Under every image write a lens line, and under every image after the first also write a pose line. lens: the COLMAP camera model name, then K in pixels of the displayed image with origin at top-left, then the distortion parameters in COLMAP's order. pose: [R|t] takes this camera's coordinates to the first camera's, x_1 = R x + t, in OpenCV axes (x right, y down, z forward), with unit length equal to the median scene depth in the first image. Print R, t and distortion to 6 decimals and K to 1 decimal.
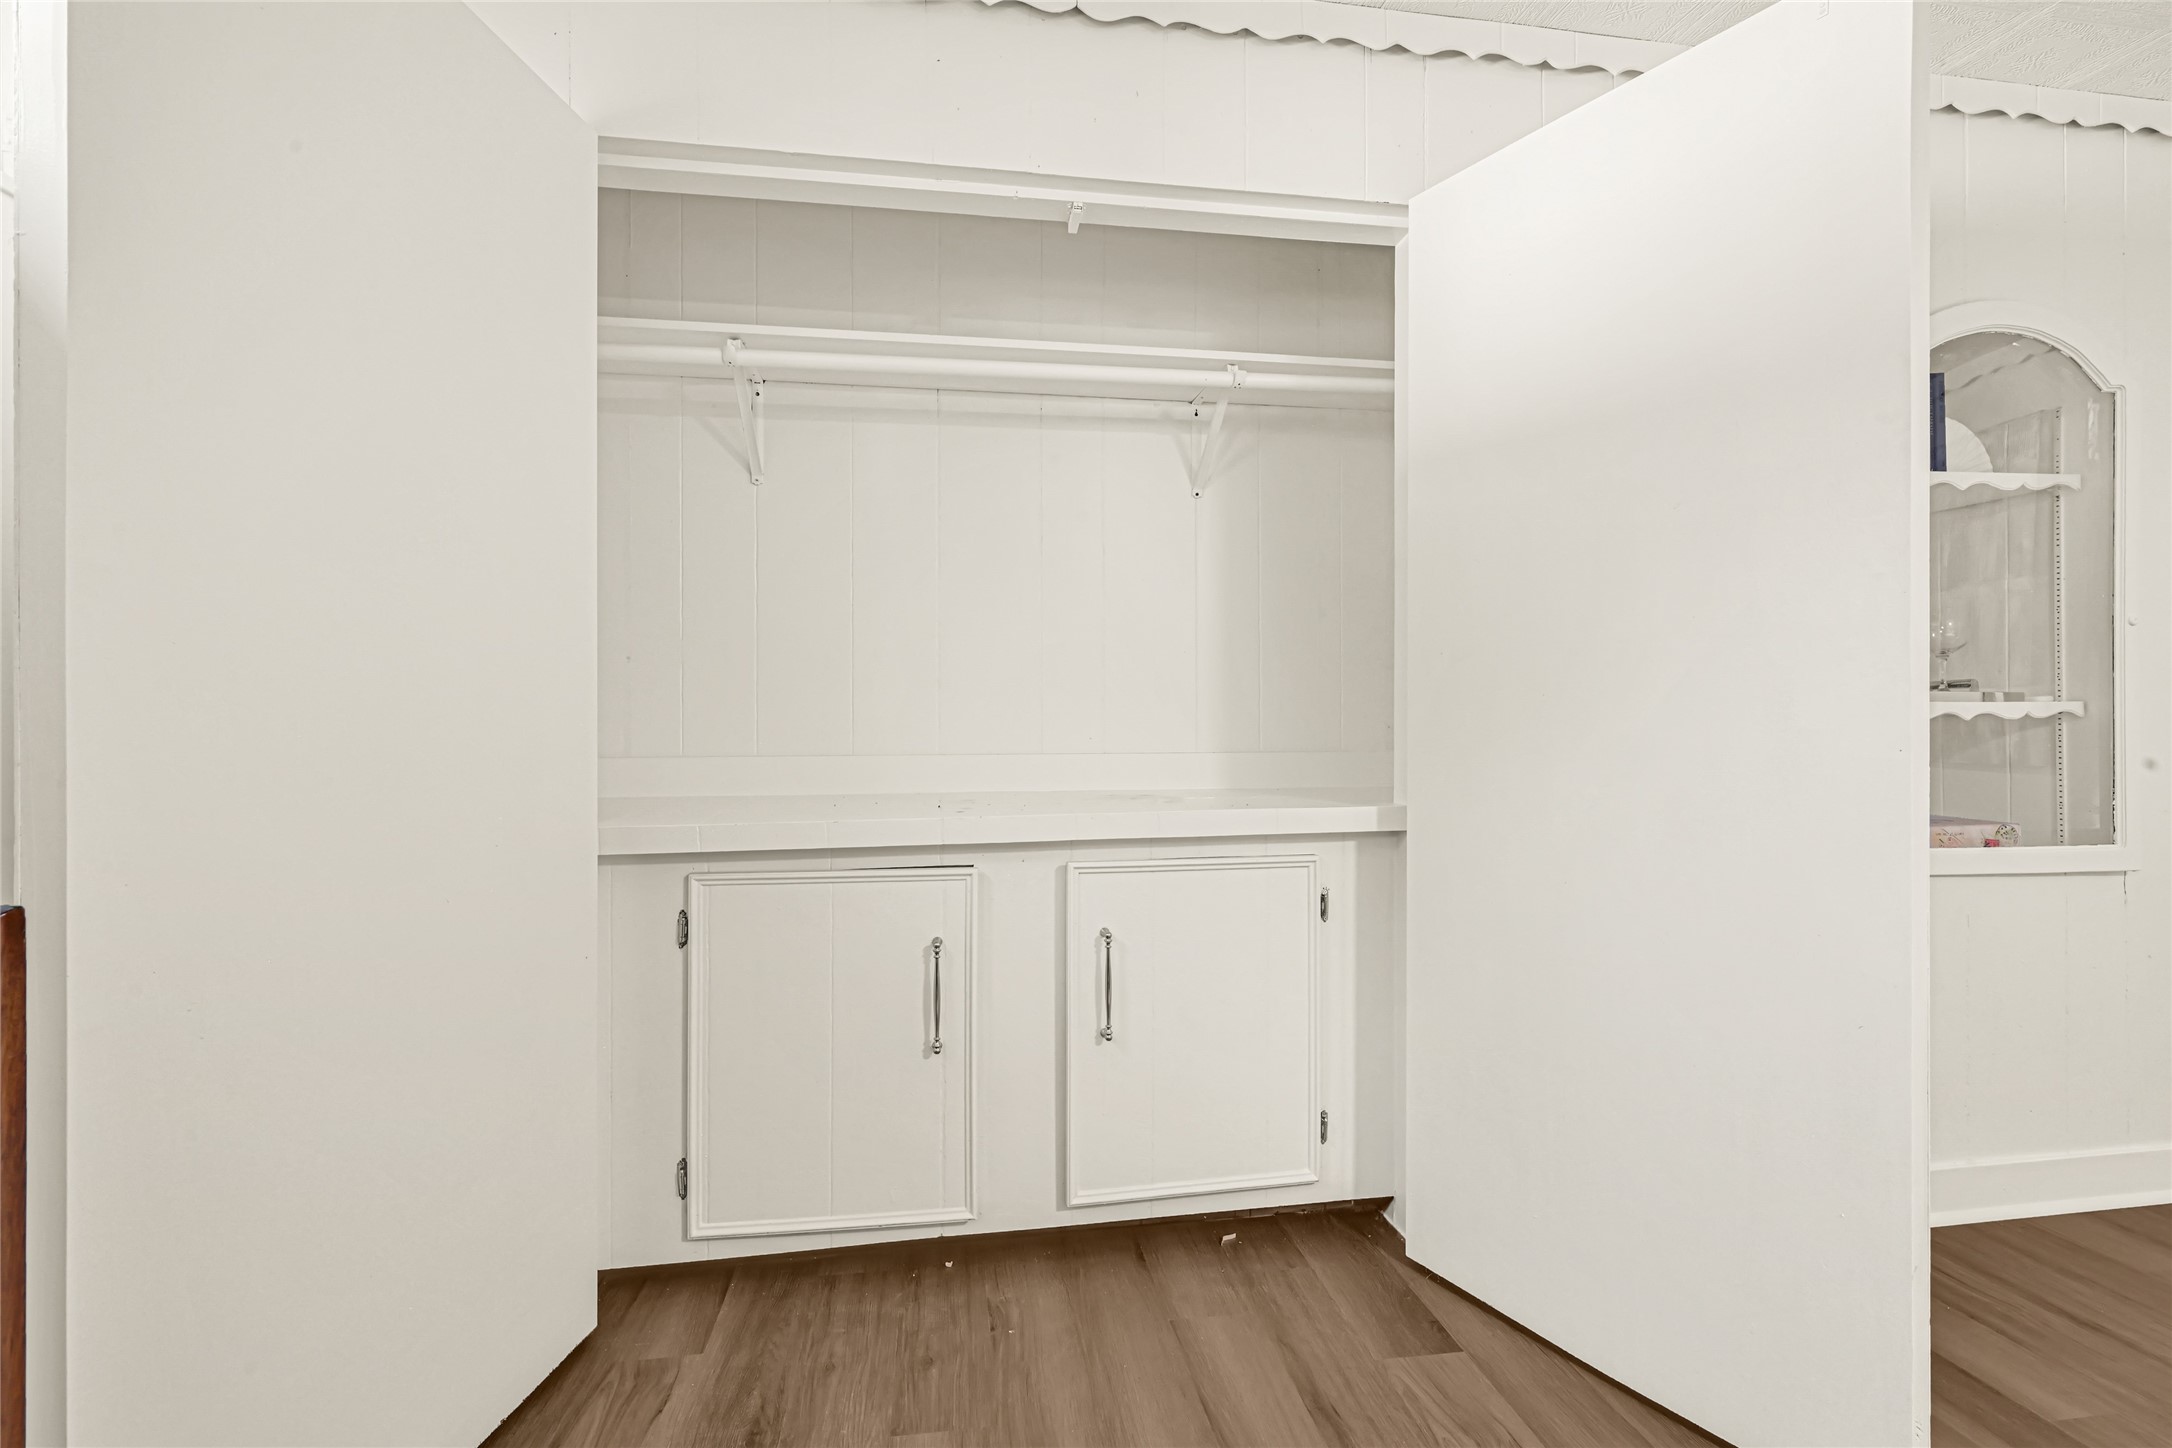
lens RADIAL K [[885.1, 0, 1079.1], [0, 885.1, 717.8], [0, 0, 1]] dist [0.001416, -0.000807]
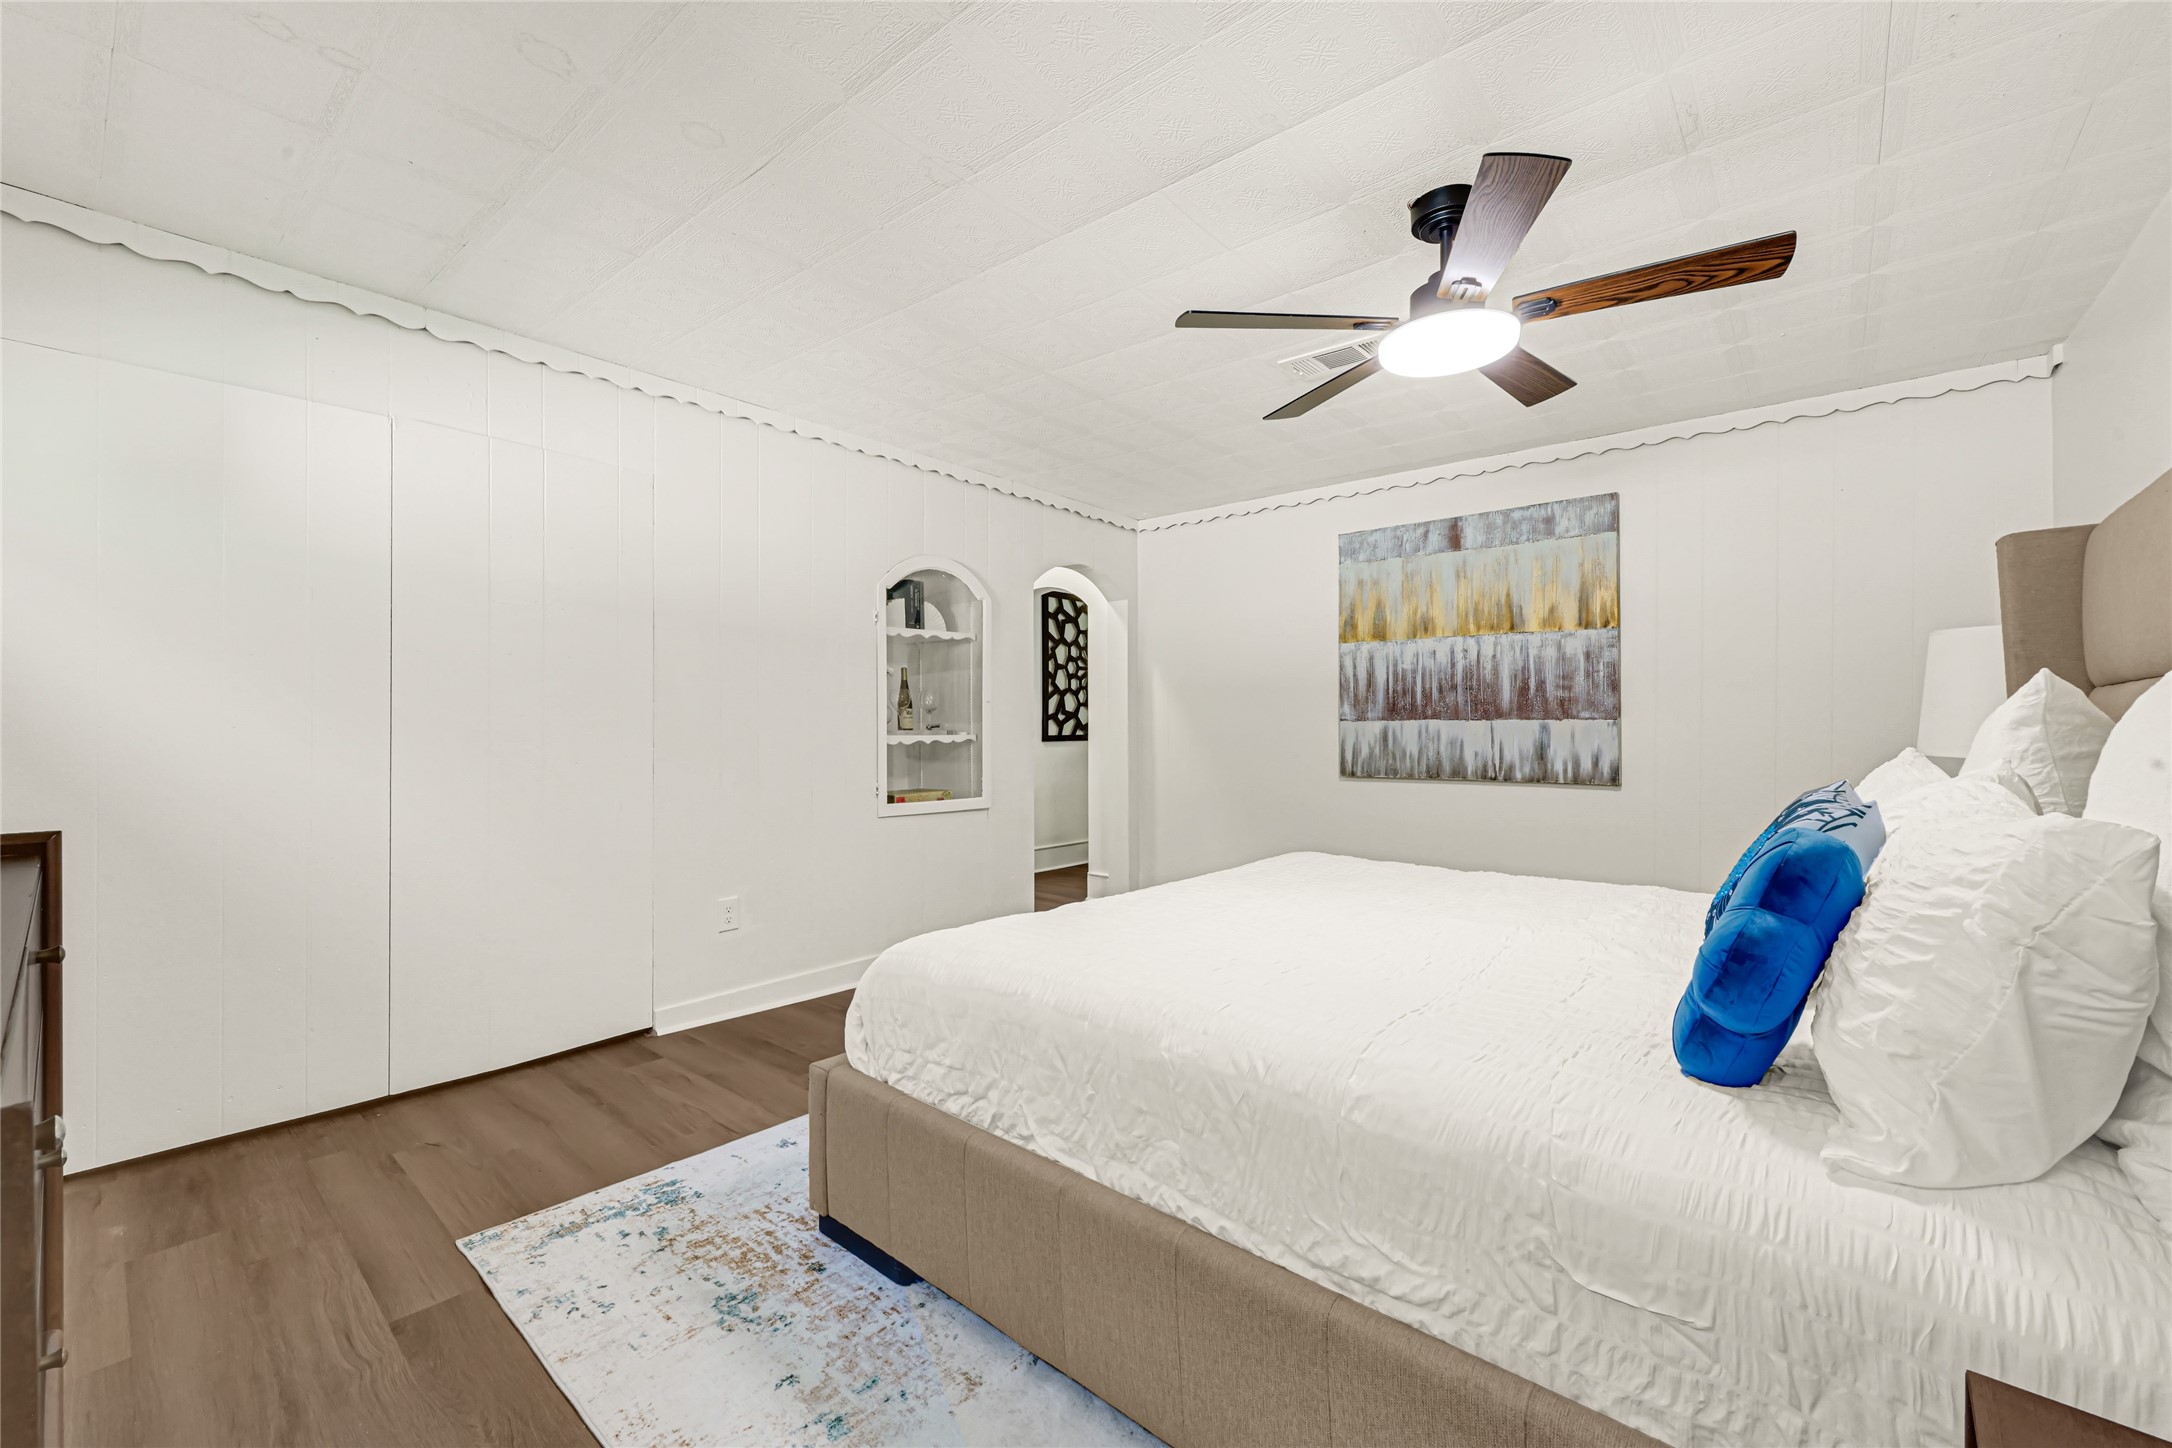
lens RADIAL K [[885.1, 0, 1086.5], [0, 885.1, 720.5], [0, 0, 1]] dist [0.001416, -0.000807]
pose [[0.767438, 0.004453, 0.641108, -0.103999], [0.000489, 0.999972, -0.007531, -0.038092], [-0.641123, 0.006093, 0.767414, -0.936406]]
